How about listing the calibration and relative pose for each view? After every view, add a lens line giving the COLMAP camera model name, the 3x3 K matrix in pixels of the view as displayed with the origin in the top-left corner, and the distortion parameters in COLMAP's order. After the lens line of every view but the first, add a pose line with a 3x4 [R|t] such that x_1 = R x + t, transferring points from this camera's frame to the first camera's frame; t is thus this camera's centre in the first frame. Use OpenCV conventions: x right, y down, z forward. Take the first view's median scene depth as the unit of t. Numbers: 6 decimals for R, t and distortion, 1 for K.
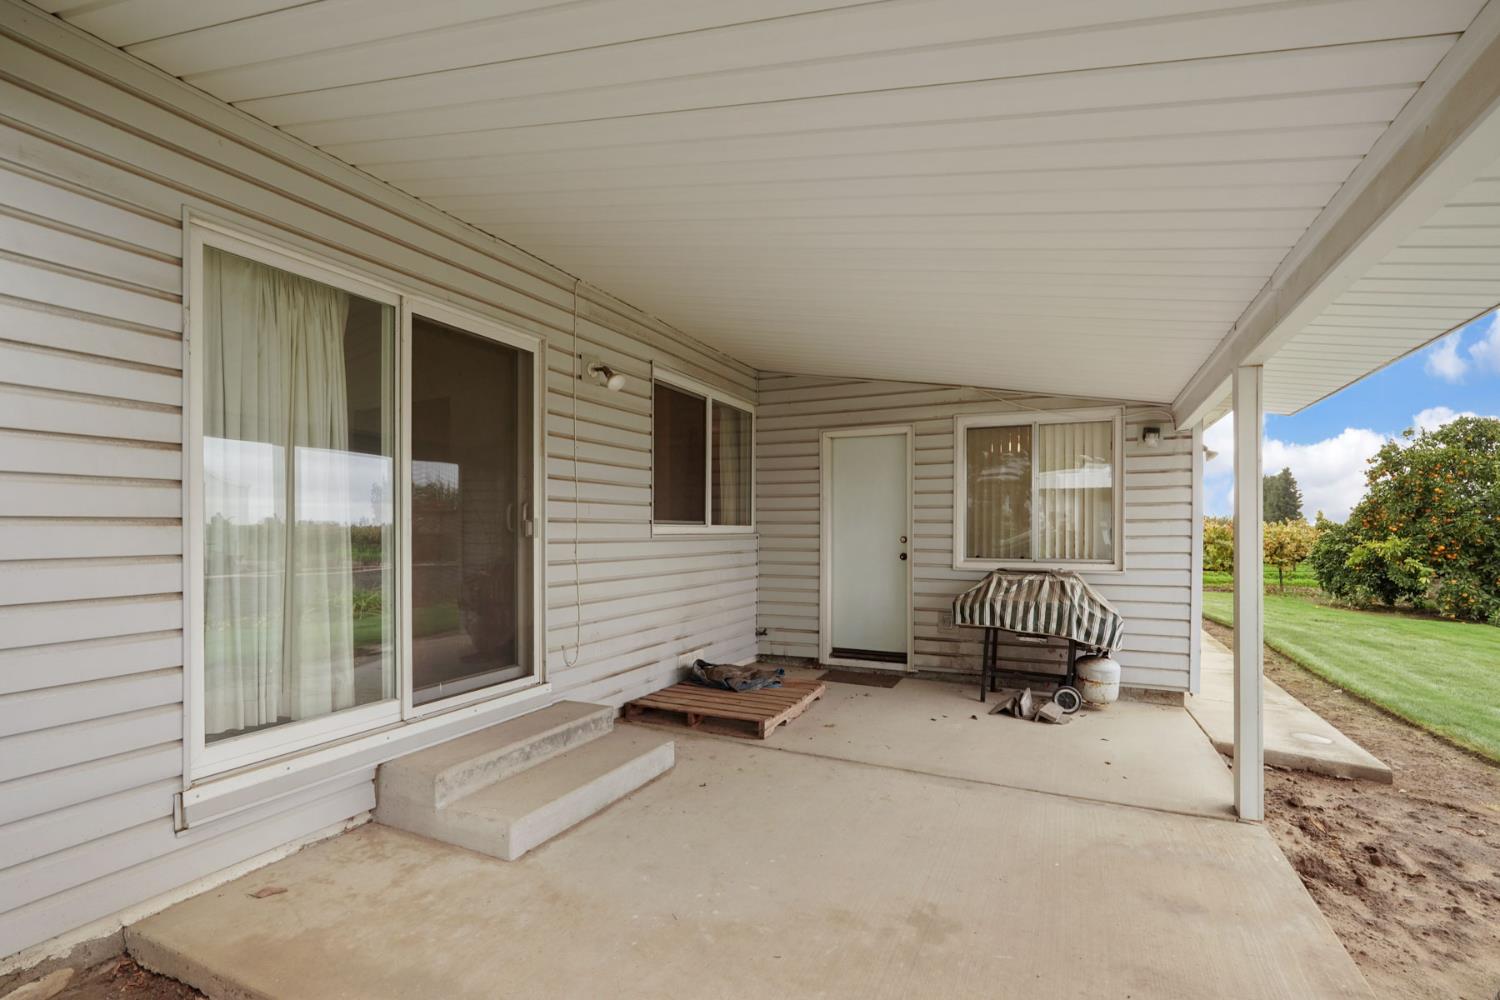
lens RADIAL K [[693.3, 0, 746.8], [0, 693.3, 513.7], [0, 0, 1]] dist [0.000486, 0.000027]
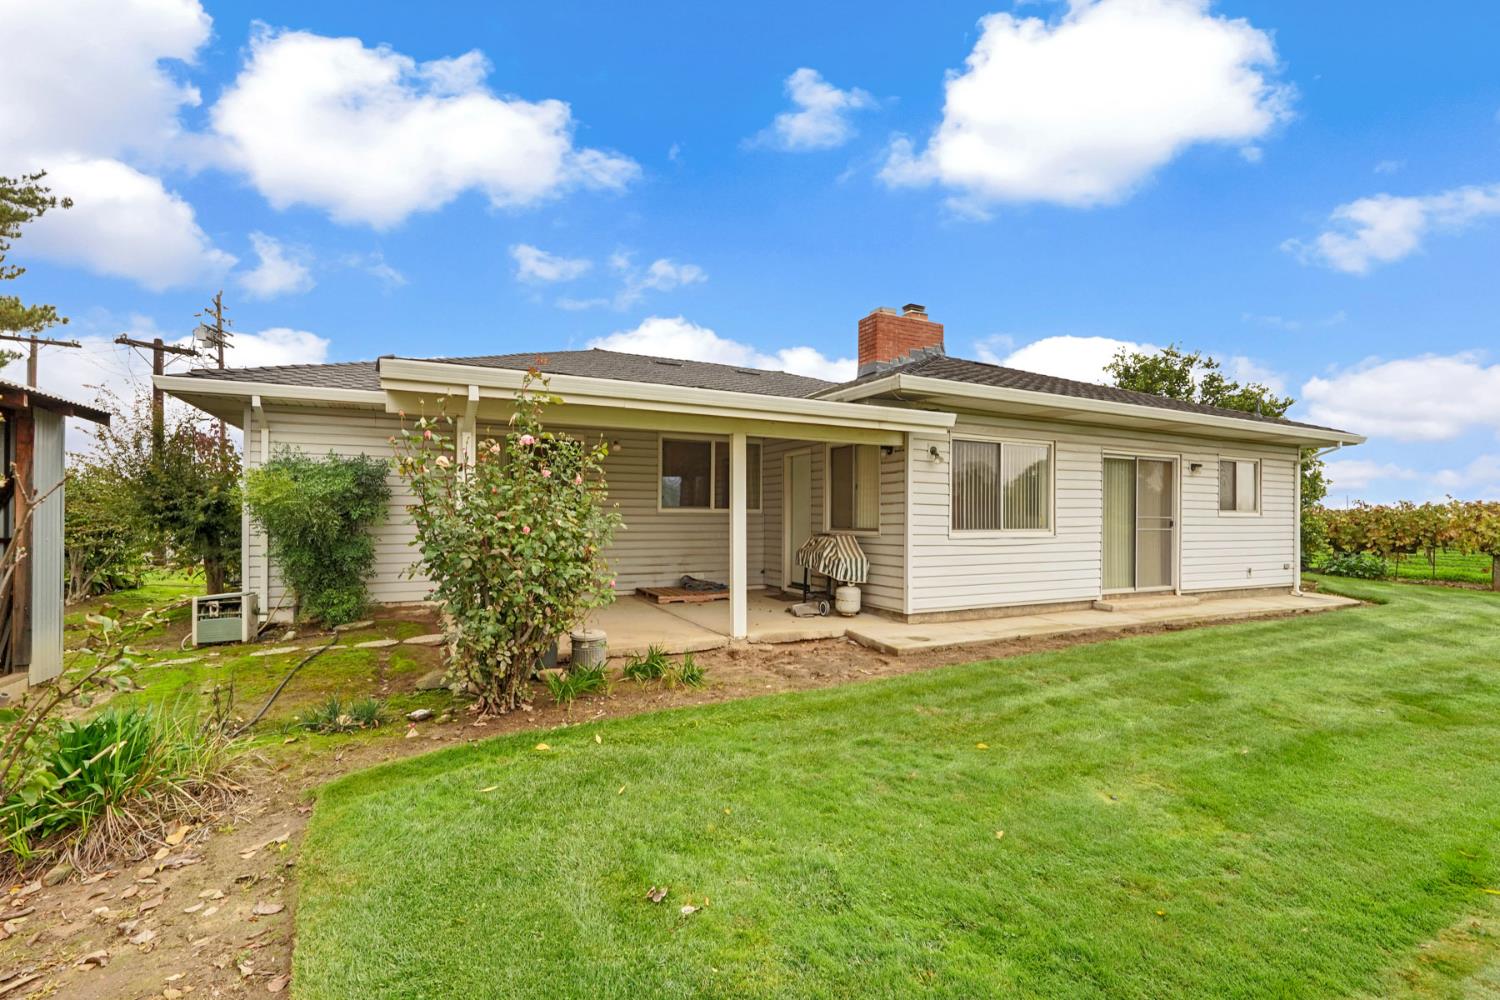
lens RADIAL K [[693.3, 0, 743.7], [0, 693.3, 498.3], [0, 0, 1]] dist [0.000486, 0.000027]
pose [[0.807350, -0.001147, -0.590072, 1.326133], [0.001056, 0.999999, -0.000499, -0.012899], [0.590072, -0.000220, 0.807351, -0.558279]]
